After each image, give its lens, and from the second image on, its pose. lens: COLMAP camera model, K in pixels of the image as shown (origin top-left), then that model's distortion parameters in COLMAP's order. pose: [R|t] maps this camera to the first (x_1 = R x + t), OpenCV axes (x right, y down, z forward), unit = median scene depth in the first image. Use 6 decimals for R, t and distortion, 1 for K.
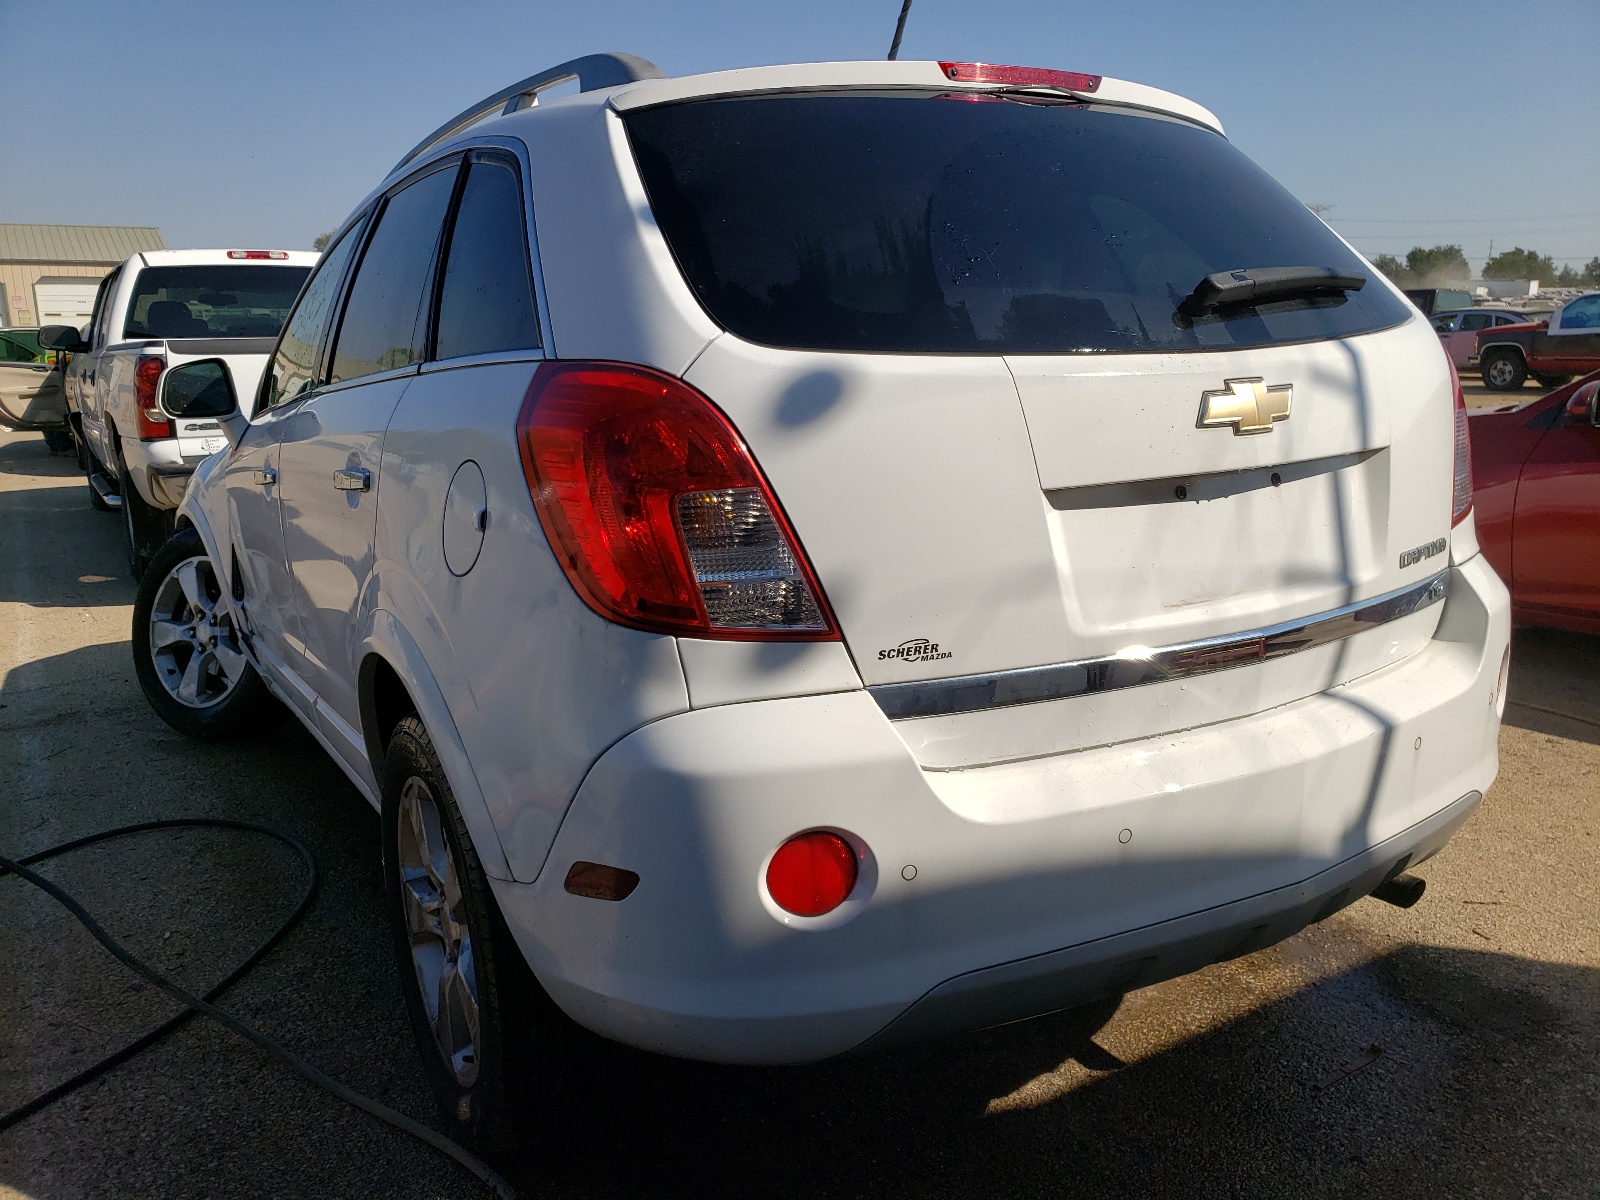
lens RADIAL K [[1217.4, 0, 796.5], [0, 1217.4, 603.5], [0, 0, 1]] dist [0.047682, -0.013037]
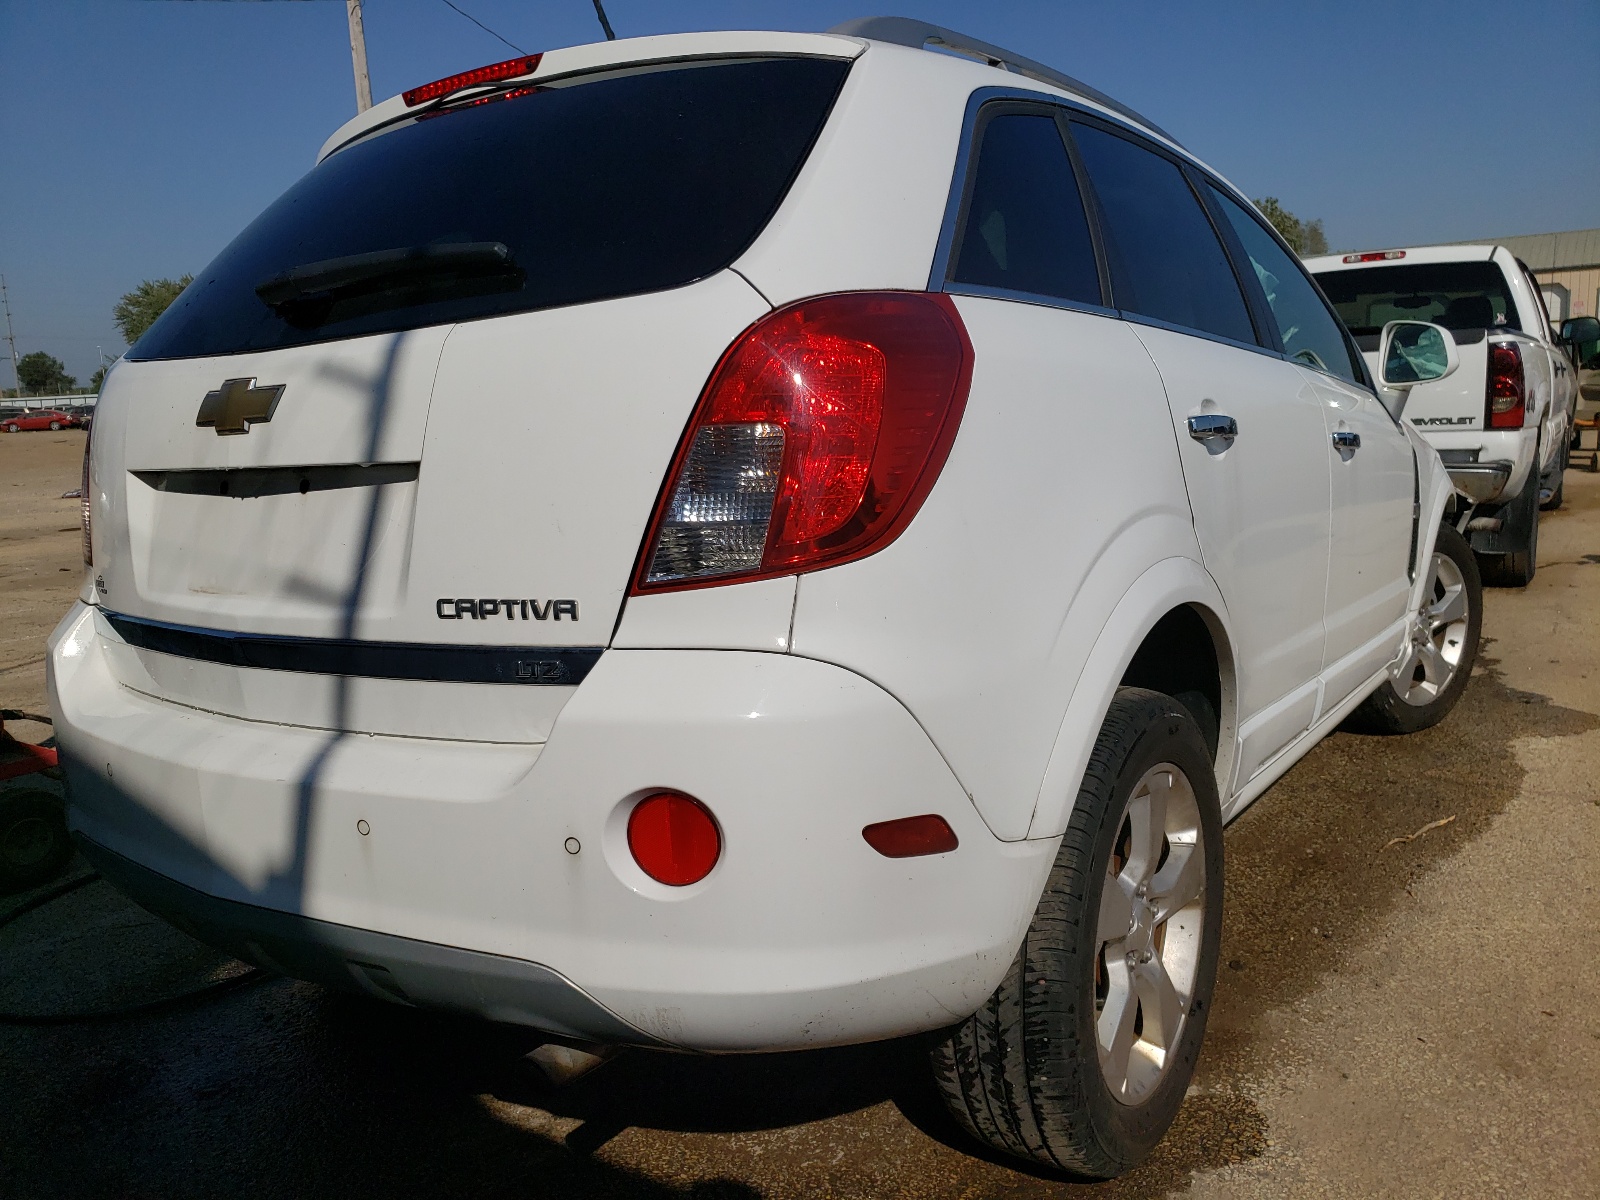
lens RADIAL K [[1217.4, 0, 796.8], [0, 1217.4, 596.8], [0, 0, 1]] dist [0.047682, -0.013037]
pose [[0.437809, 0.155682, -0.885487, 1.202575], [-0.164190, 0.982176, 0.091501, -0.142269], [0.883948, 0.105329, 0.455567, 0.785821]]
